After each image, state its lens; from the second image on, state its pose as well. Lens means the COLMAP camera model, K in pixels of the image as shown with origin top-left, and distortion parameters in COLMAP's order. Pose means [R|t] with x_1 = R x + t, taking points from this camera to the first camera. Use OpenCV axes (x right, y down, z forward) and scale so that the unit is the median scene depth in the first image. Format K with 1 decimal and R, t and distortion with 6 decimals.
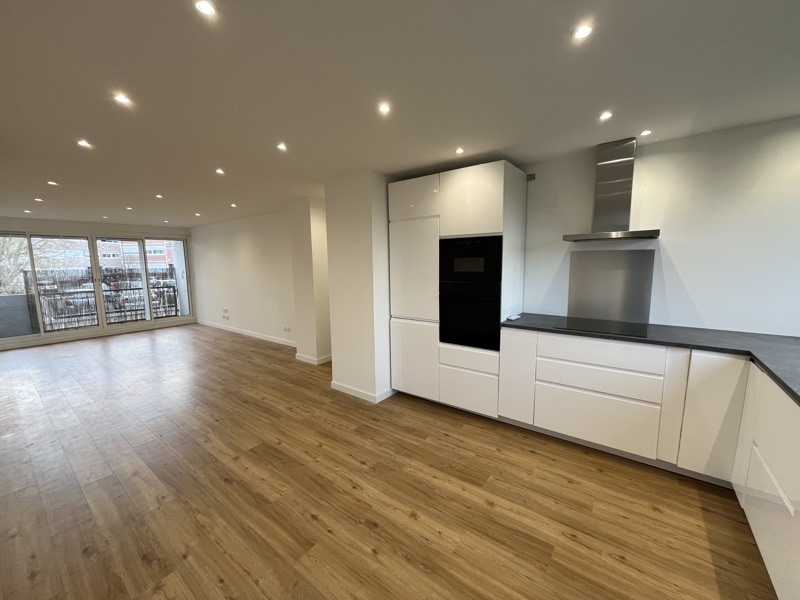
lens RADIAL K [[326.0, 0, 400.0], [0, 326.0, 300.0], [0, 0, 1]] dist [-0.005229, -0.000355]
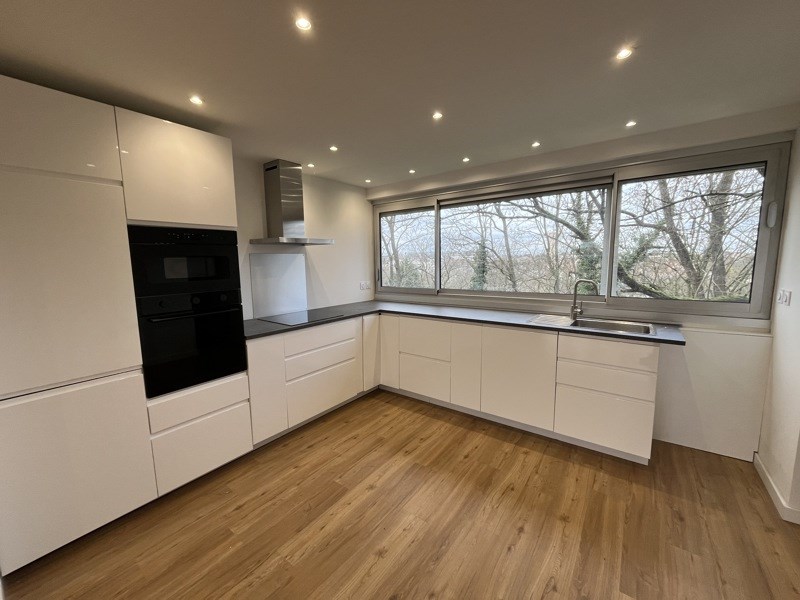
lens RADIAL K [[320.7, 0, 400.0], [0, 320.7, 300.0], [0, 0, 1]] dist [-0.003778, 0.000176]
pose [[-0.014634, -0.112539, 0.993540, -0.329593], [0.133825, 0.984486, 0.113484, -0.040535], [-0.990897, 0.134621, 0.000653, 0.388650]]
